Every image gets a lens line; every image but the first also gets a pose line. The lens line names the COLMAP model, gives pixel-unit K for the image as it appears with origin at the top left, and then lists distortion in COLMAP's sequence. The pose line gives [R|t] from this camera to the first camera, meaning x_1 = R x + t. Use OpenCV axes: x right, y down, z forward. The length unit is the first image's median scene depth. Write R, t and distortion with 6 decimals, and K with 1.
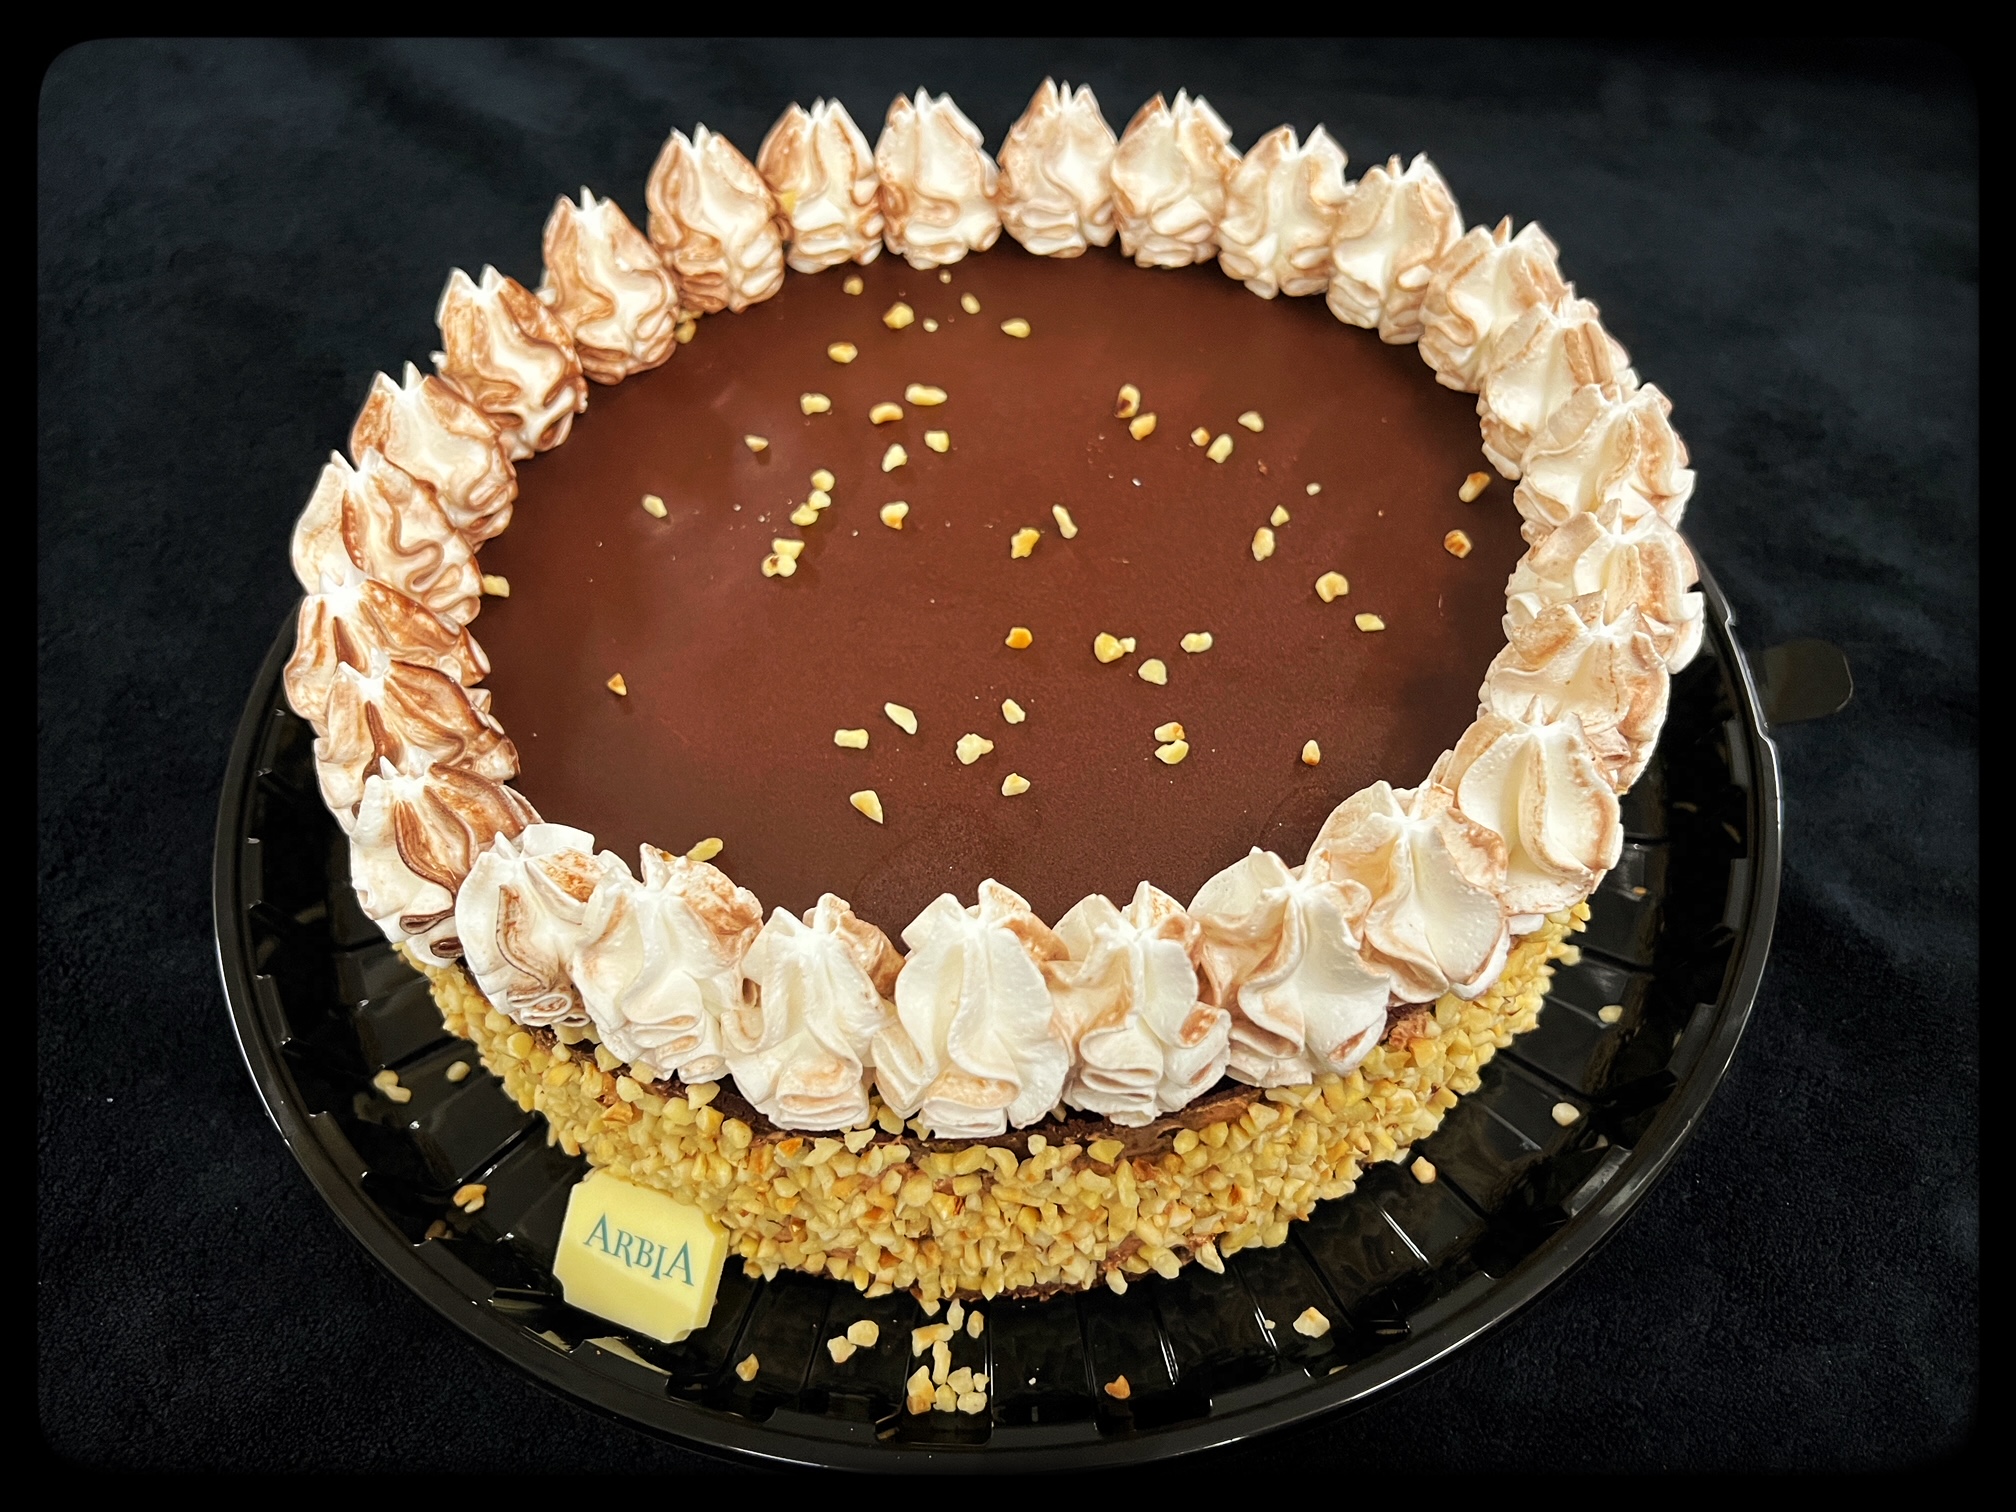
lens RADIAL K [[1548.3, 0, 1008.0], [0, 1548.3, 756.0], [0, 0, 1]] dist [0.056303, -0.103098]
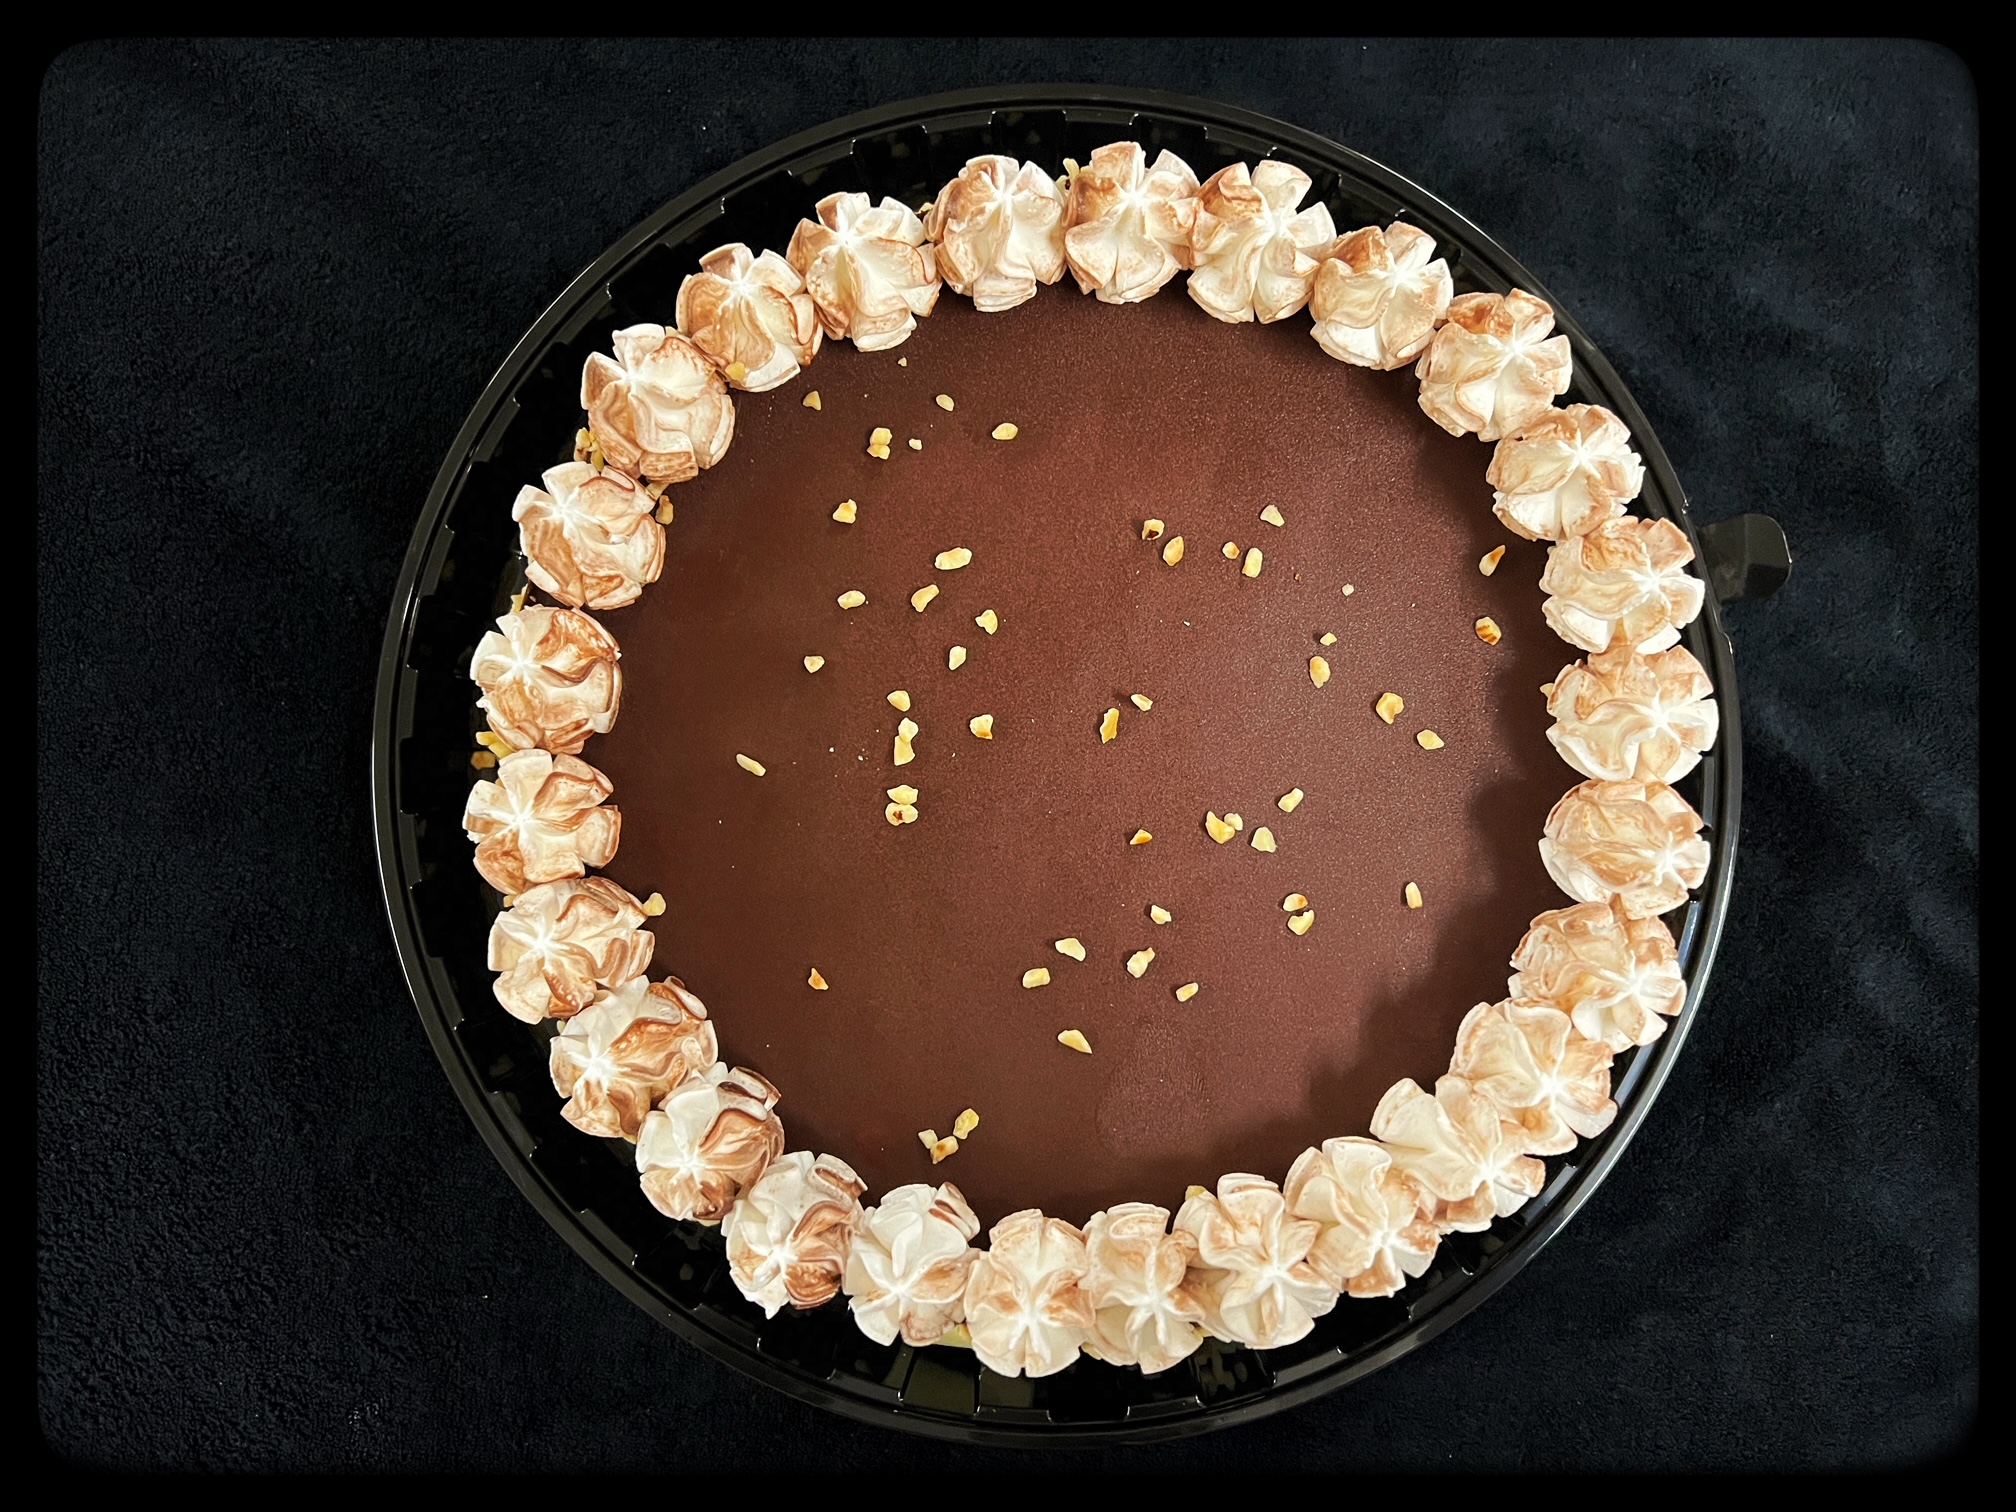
lens RADIAL K [[1548.3, 0, 1008.0], [0, 1548.3, 756.0], [0, 0, 1]] dist [0.056303, -0.103098]
pose [[0.949187, -0.308654, 0.061450, -0.124242], [0.222786, 0.796914, 0.561511, -0.710490], [-0.222283, -0.519288, 0.825185, 0.100908]]
